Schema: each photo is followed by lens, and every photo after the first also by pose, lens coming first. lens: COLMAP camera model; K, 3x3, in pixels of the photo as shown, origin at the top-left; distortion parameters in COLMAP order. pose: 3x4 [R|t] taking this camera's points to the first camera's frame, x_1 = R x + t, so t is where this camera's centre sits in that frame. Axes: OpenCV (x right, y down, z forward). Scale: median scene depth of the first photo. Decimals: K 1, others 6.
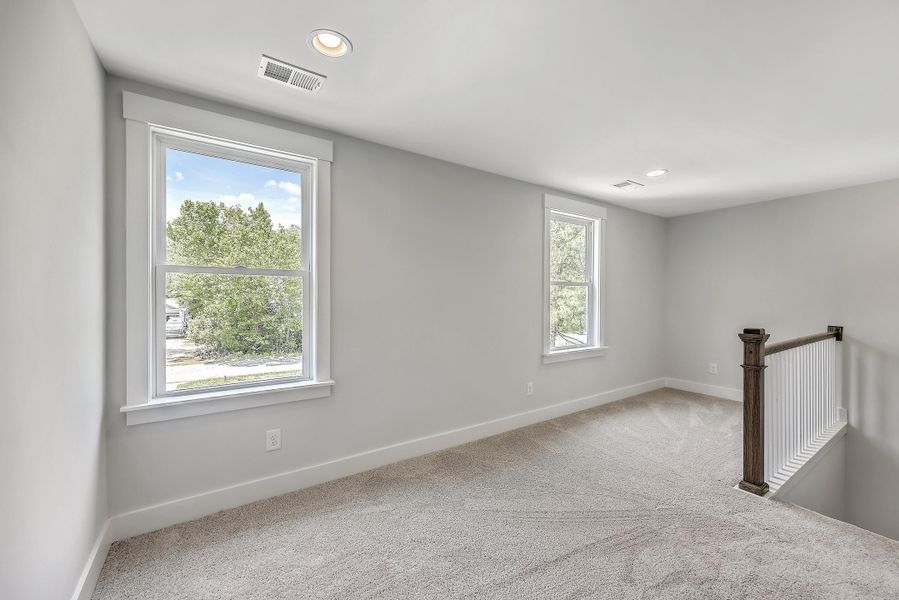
lens RADIAL K [[365.6, 0, 450.7], [0, 365.6, 295.7], [0, 0, 1]] dist [-0.000626, -0.000290]
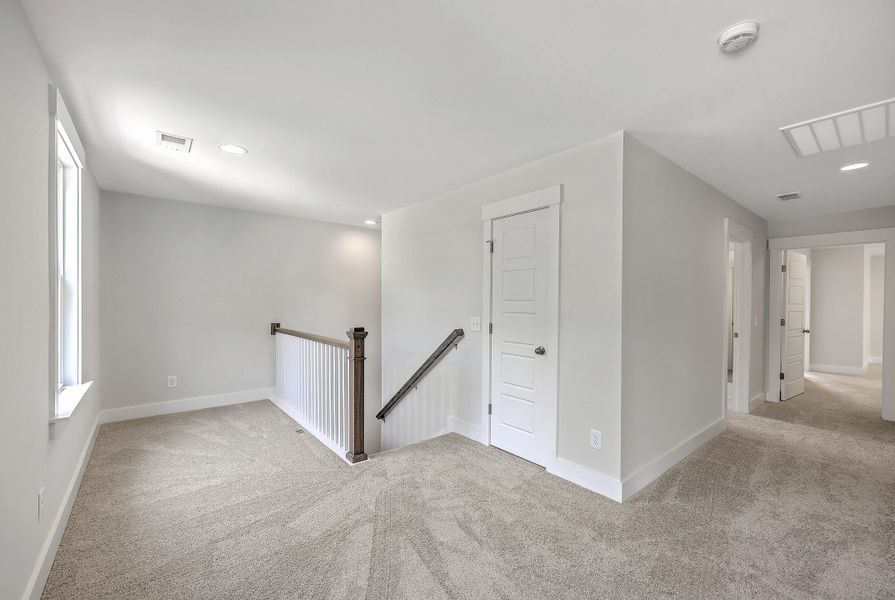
lens RADIAL K [[363.9, 0, 451.3], [0, 363.9, 302.9], [0, 0, 1]] dist [-0.000626, -0.000290]
pose [[-0.095837, -0.005499, 0.995382, -0.299874], [-0.009586, 0.999943, 0.004601, -0.000111], [-0.995351, -0.009101, -0.095885, 0.587776]]
